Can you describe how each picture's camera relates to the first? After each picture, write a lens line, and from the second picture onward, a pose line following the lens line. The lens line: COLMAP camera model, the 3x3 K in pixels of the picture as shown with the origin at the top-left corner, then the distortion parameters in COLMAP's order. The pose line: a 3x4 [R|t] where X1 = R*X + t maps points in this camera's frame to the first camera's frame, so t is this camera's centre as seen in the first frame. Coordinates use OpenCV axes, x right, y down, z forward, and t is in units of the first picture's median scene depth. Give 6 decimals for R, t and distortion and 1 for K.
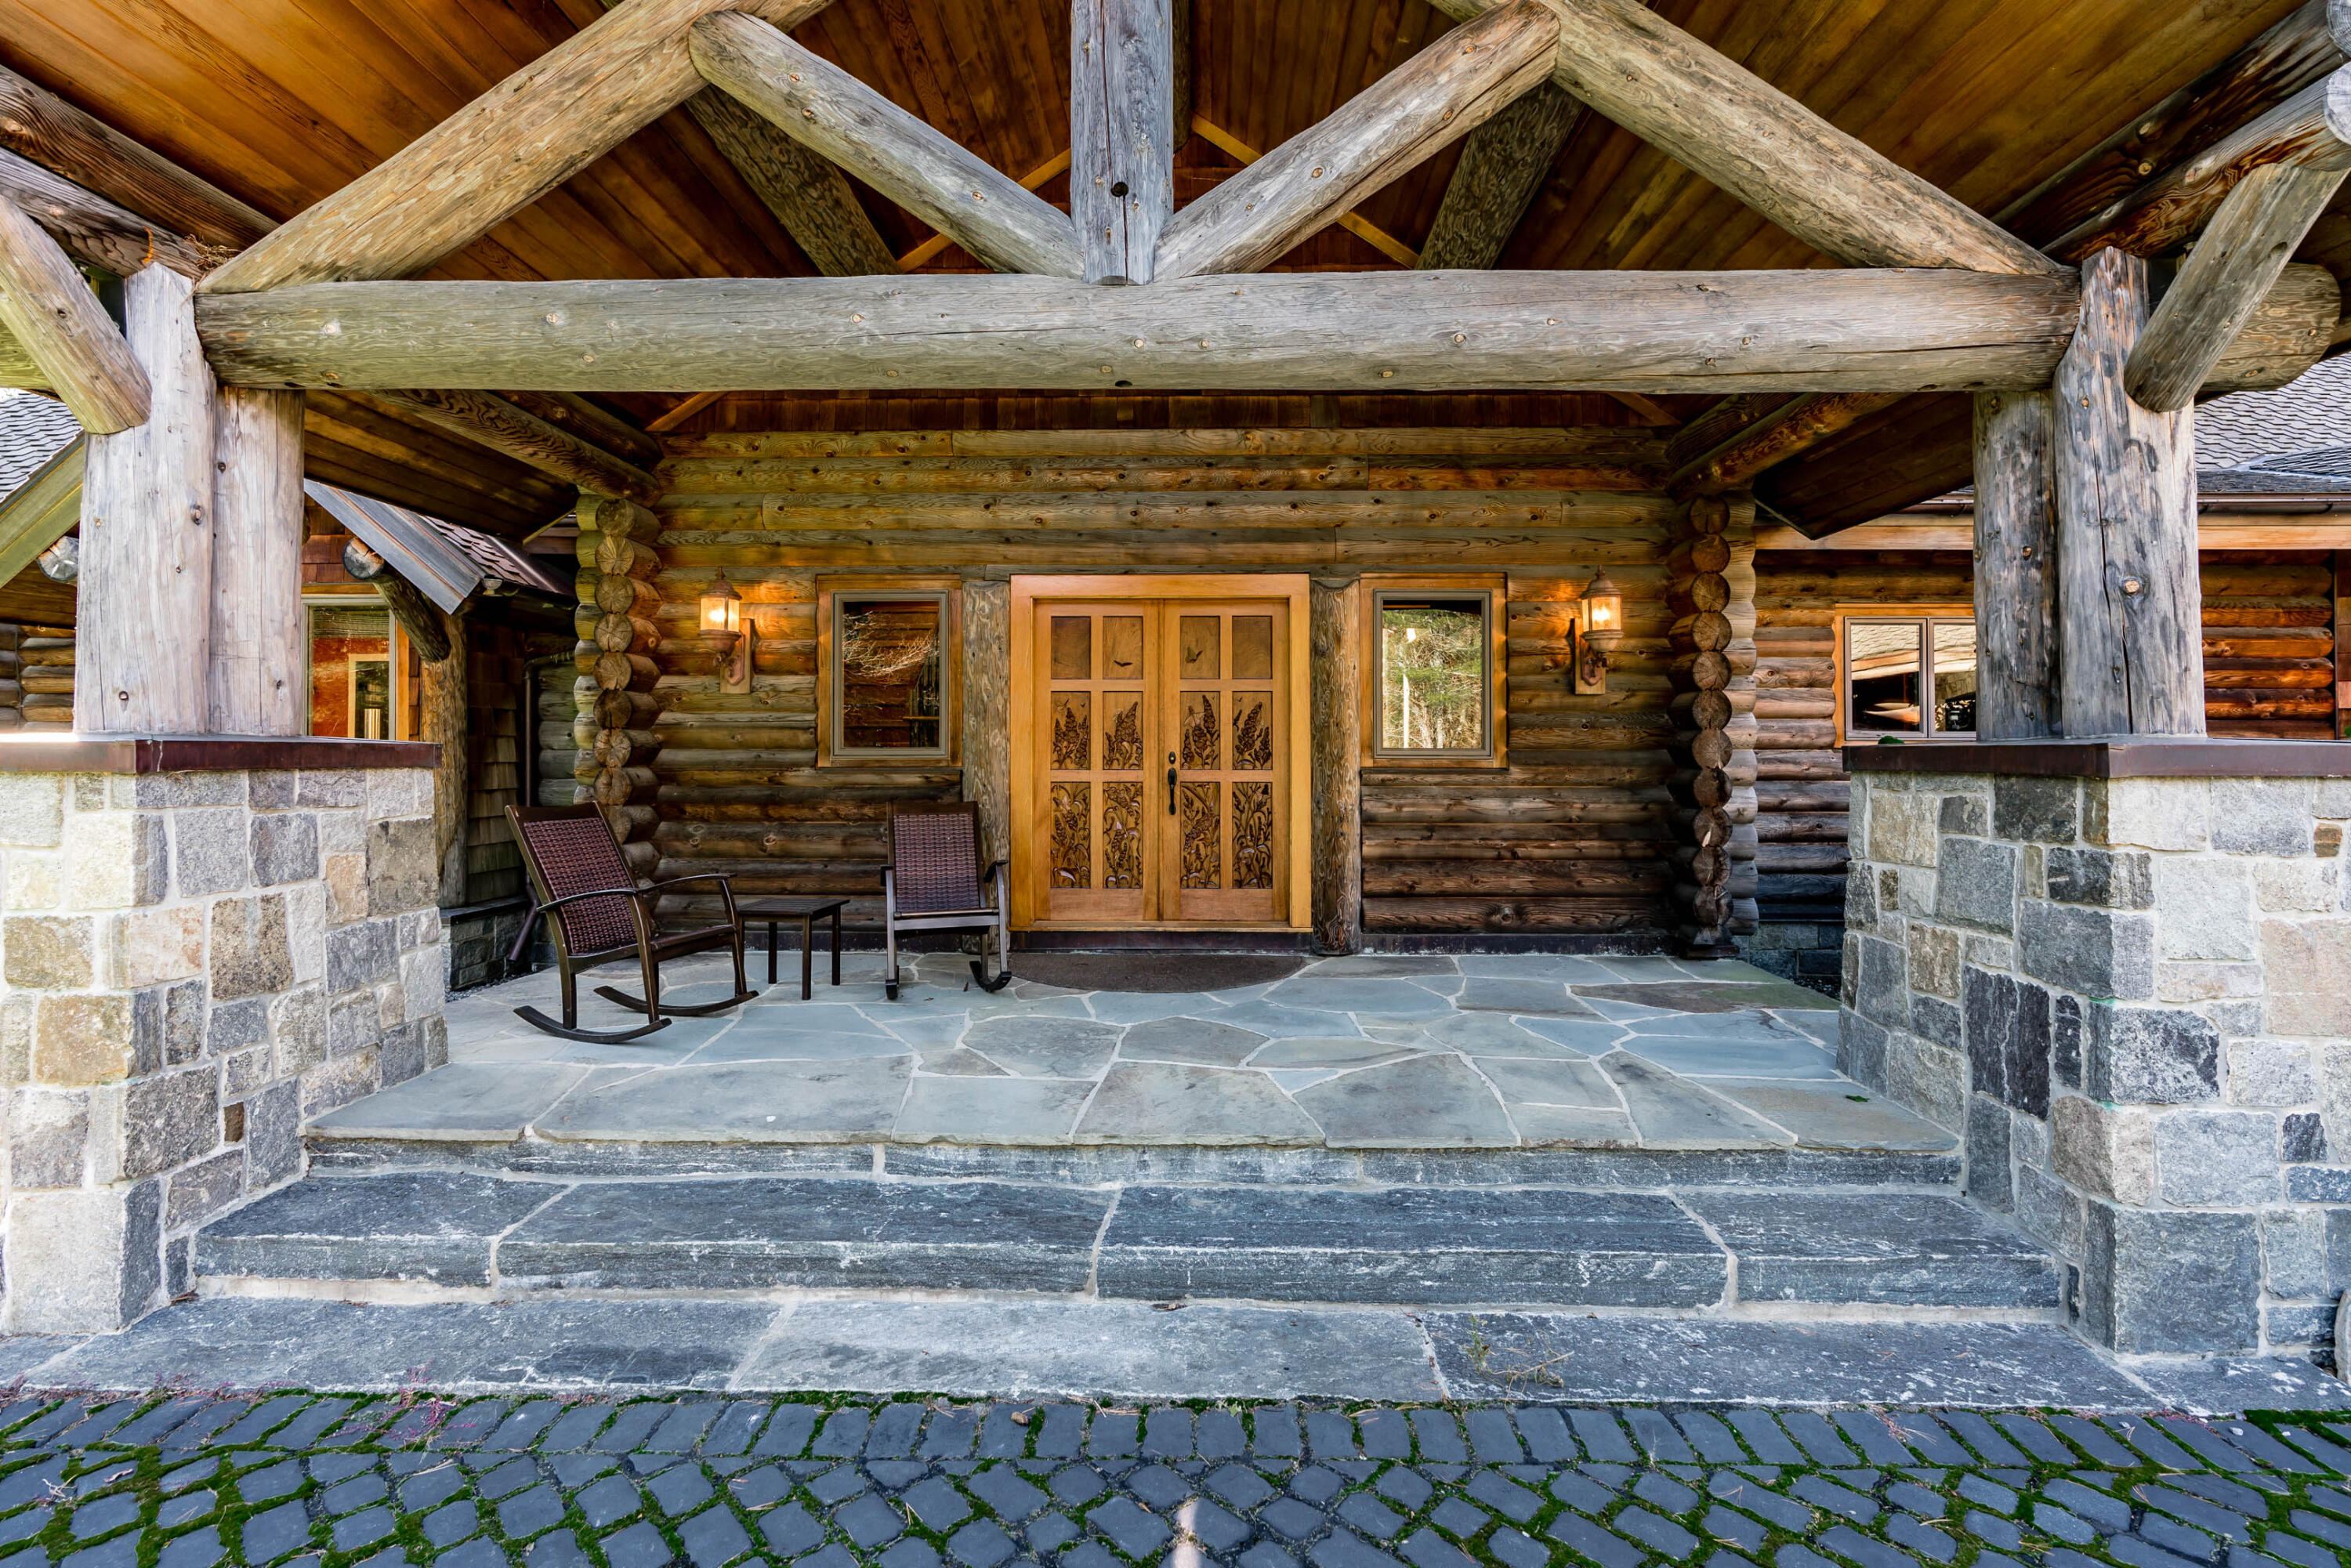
lens RADIAL K [[1129.7, 0, 1143.5], [0, 1129.7, 747.4], [0, 0, 1]] dist [-0.009256, 0.003512]
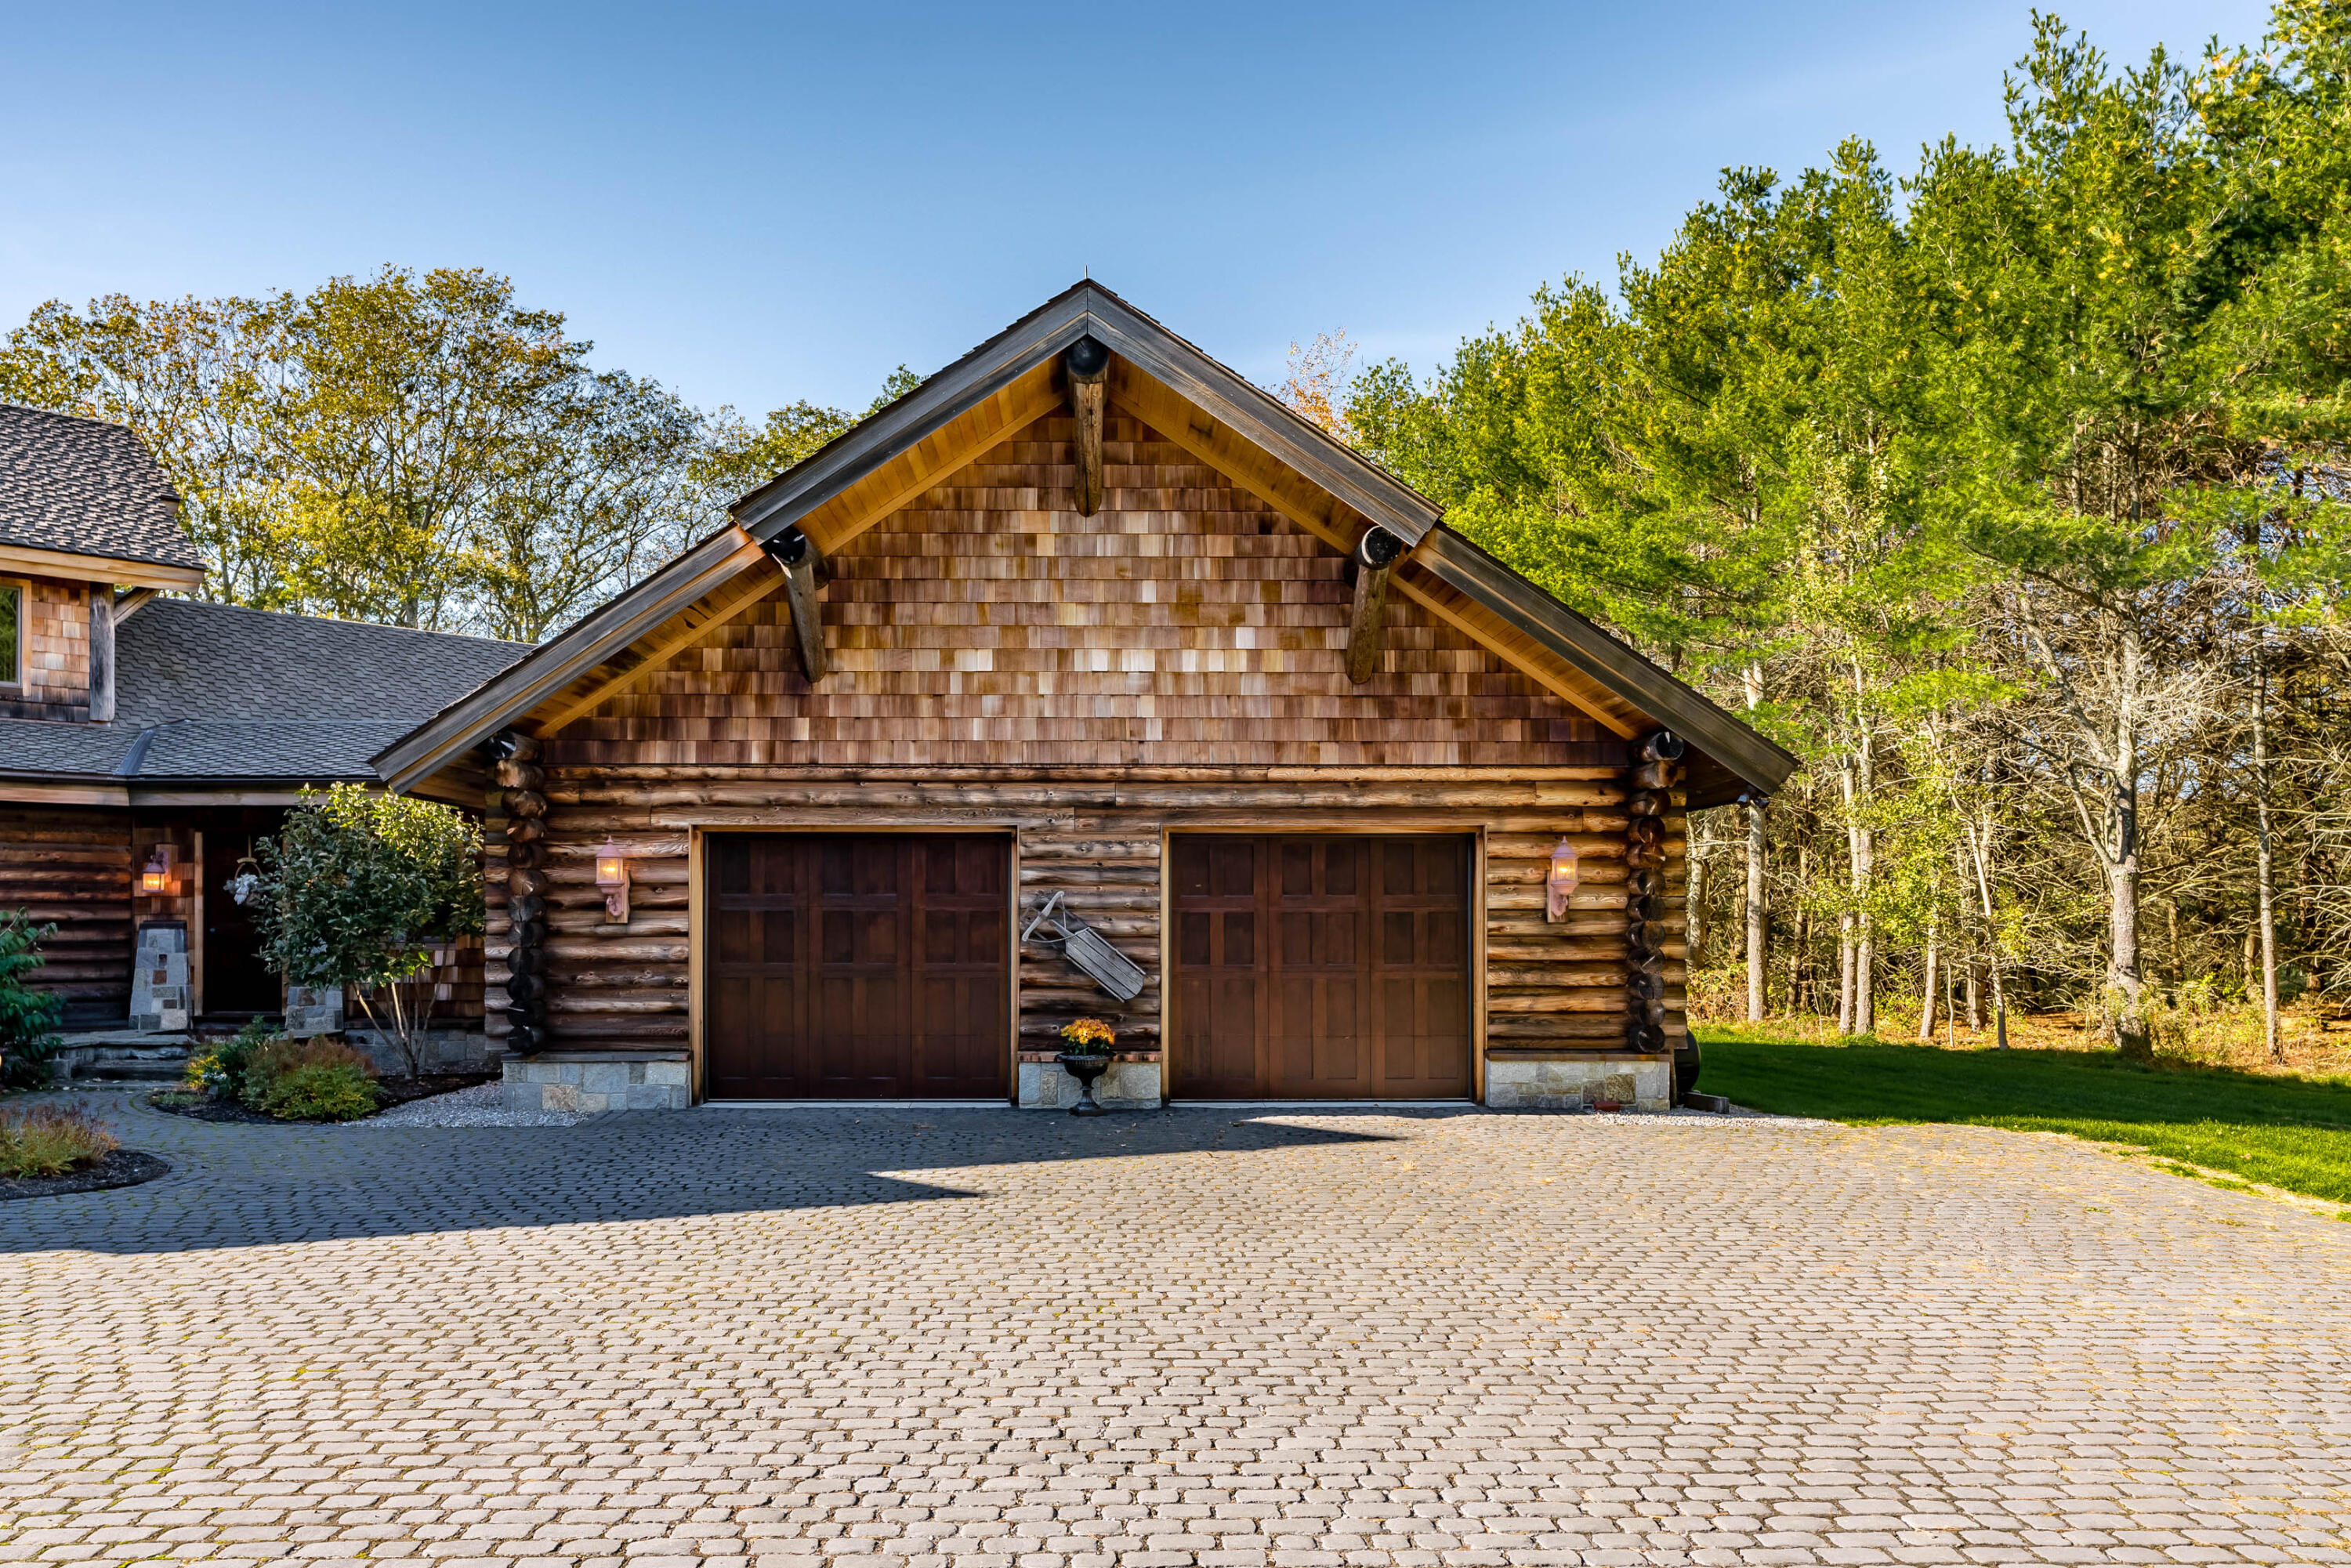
lens RADIAL K [[1752.2, 0, 1181.2], [0, 1752.2, 914.5], [0, 0, 1]] dist [-0.000195, 0.007219]
pose [[0.665866, 0.004617, 0.746057, 0.212223], [-0.004736, 0.999987, -0.001961, -0.012719], [-0.746057, -0.002228, 0.665879, -2.153104]]
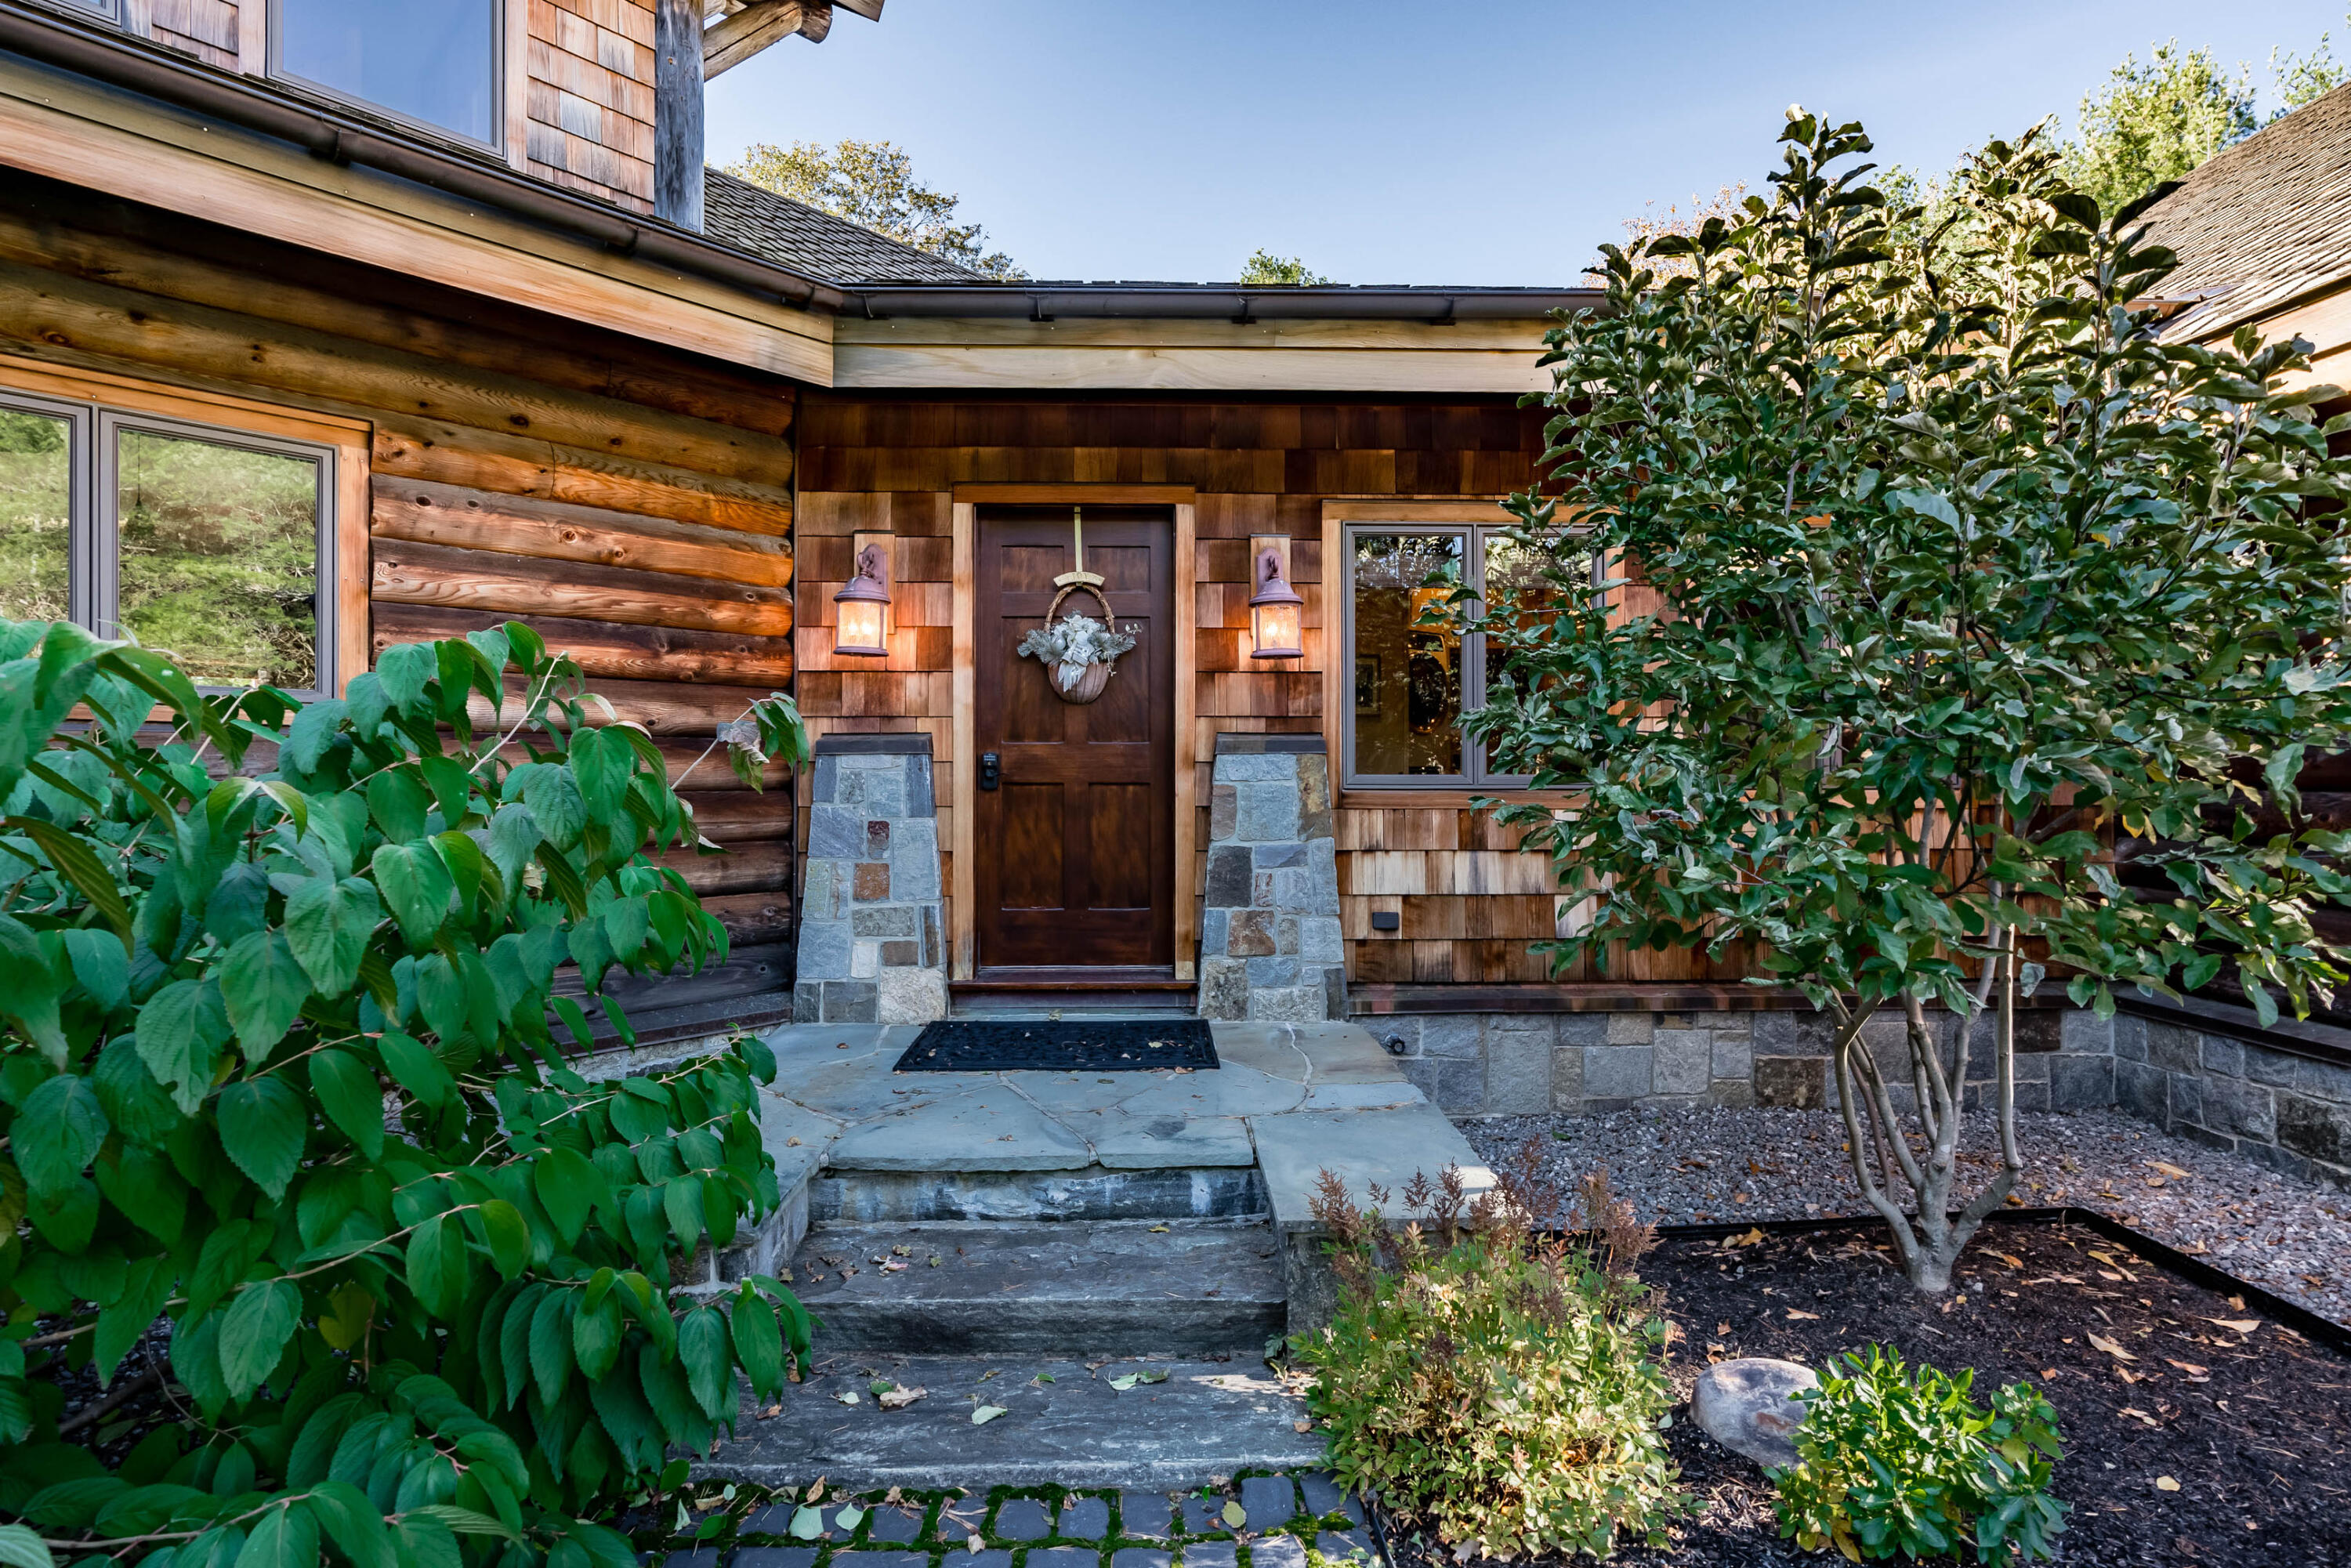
lens RADIAL K [[1129.7, 0, 1182.7], [0, 1129.7, 773.2], [0, 0, 1]] dist [-0.009256, 0.003512]
pose [[0.671817, -0.002851, 0.740711, 0.878218], [-0.004224, 0.999962, 0.007680, 0.019940], [-0.740705, -0.008288, 0.671780, 0.496592]]
